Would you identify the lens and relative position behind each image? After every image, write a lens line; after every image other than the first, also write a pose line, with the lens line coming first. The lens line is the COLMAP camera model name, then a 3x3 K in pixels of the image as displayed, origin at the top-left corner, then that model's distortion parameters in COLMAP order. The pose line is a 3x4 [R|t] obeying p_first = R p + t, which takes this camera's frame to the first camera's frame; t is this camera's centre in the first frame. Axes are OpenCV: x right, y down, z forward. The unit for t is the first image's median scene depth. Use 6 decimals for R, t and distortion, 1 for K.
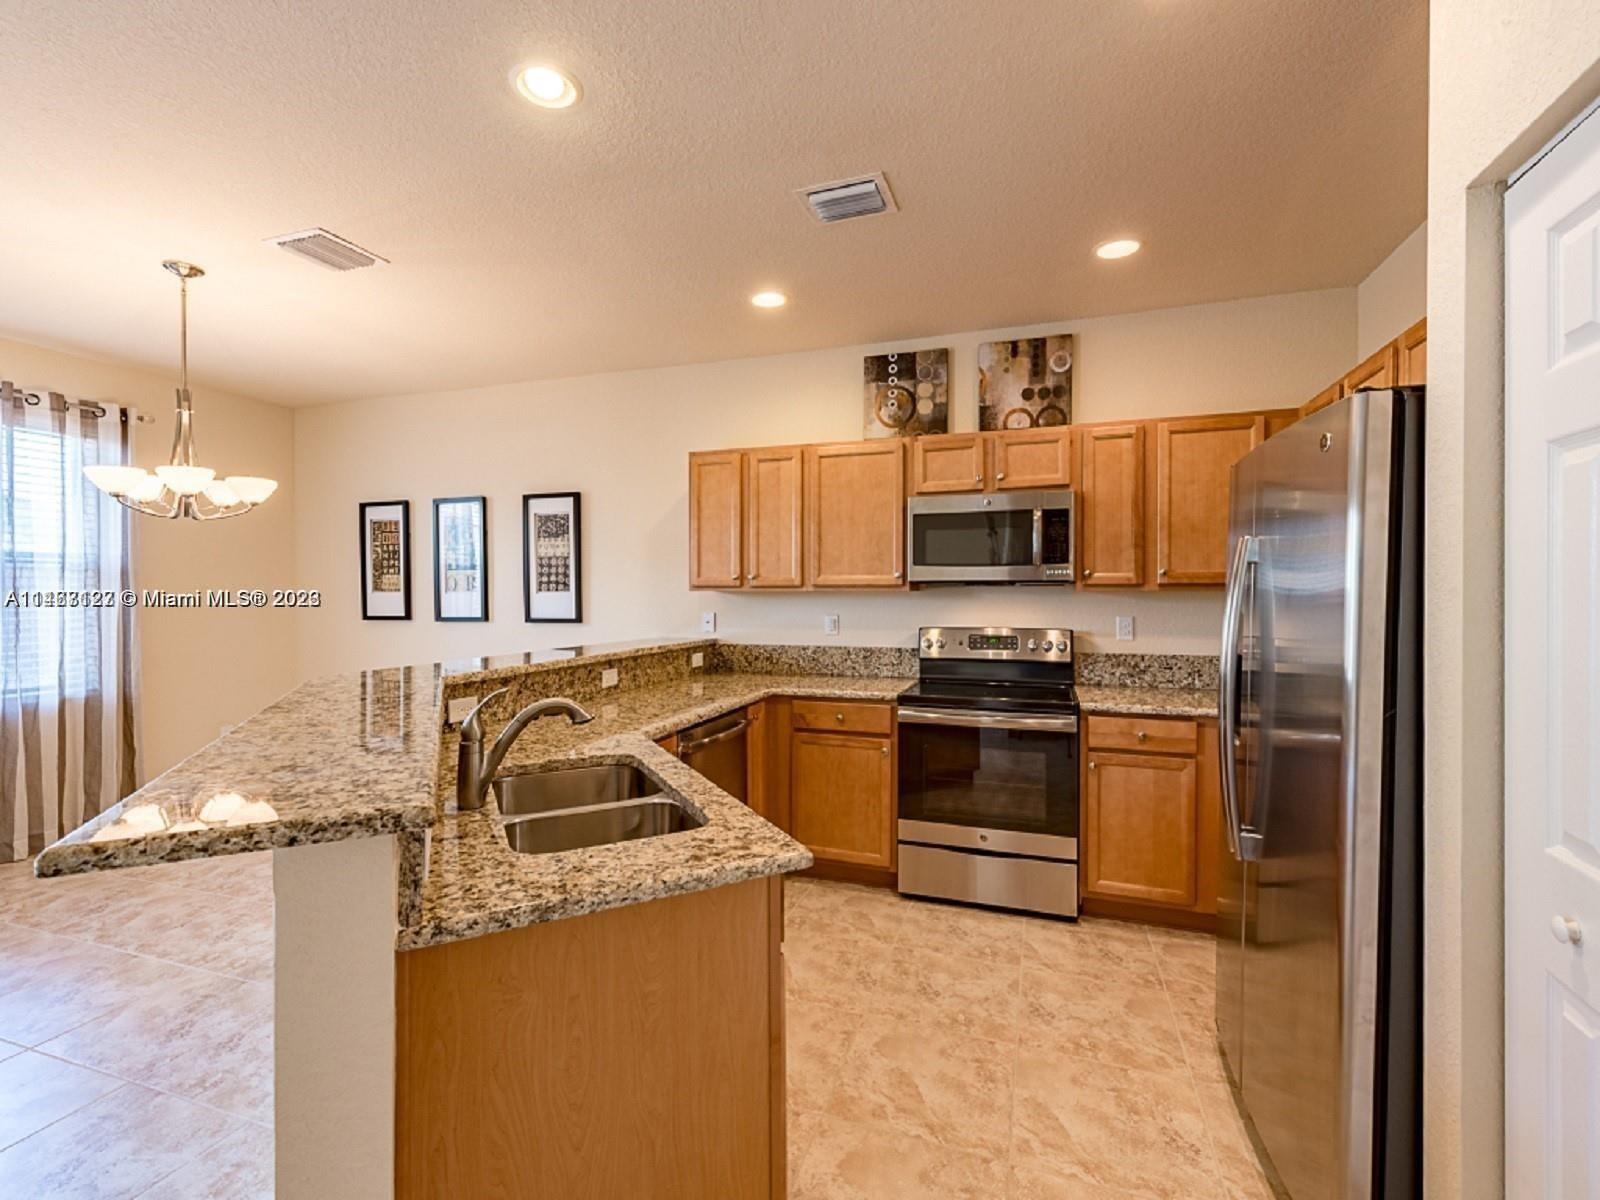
lens RADIAL K [[714.2, 0, 809.4], [0, 714.2, 600.3], [0, 0, 1]] dist [0.004014, -0.001687]
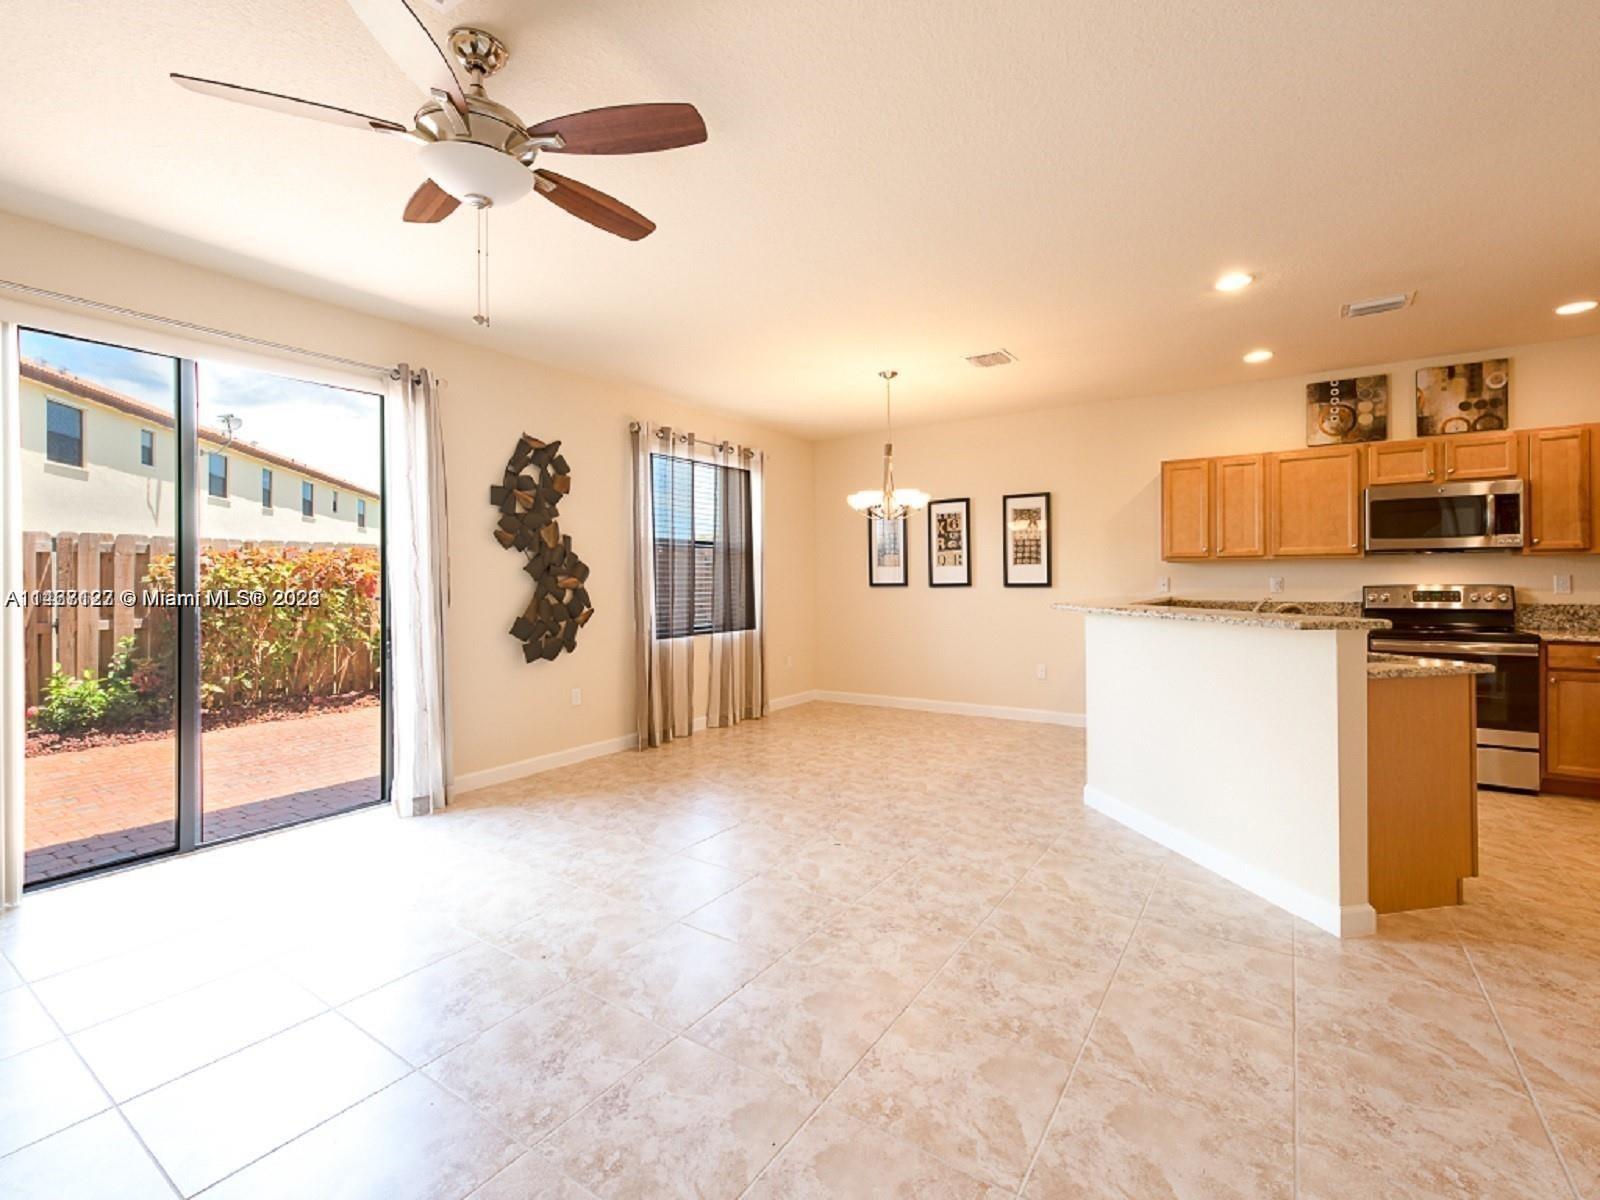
lens RADIAL K [[714.2, 0, 807.0], [0, 714.2, 582.7], [0, 0, 1]] dist [0.004014, -0.001687]
pose [[0.964854, -0.004879, -0.262742, -0.512774], [0.003752, 0.999981, -0.004791, 0.036512], [0.262761, 0.003637, 0.964854, -0.578260]]
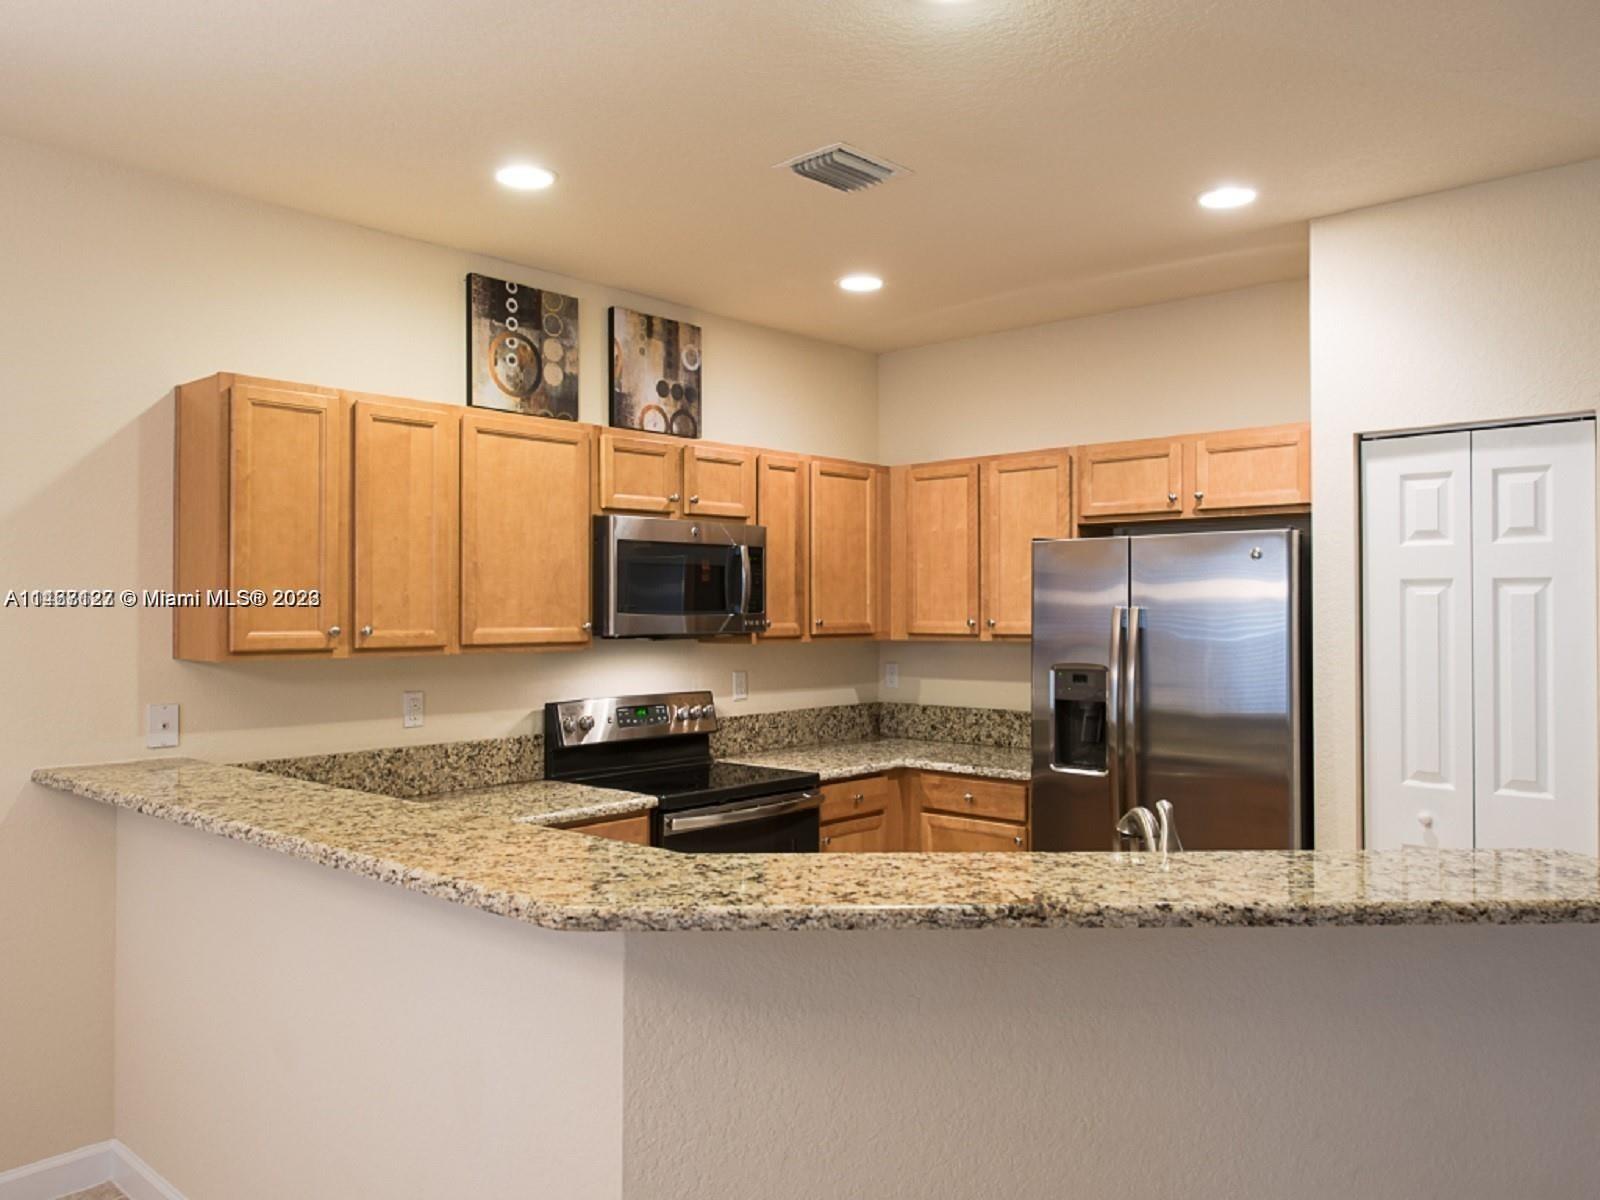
lens RADIAL K [[1180.7, 0, 791.0], [0, 1180.7, 606.7], [0, 0, 1]] dist [0.003903, 0.001761]
pose [[0.405847, 0.001680, 0.913939, -0.801180], [0.012398, 0.999896, -0.007343, -0.042834], [-0.913857, 0.014311, 0.405784, 0.359657]]
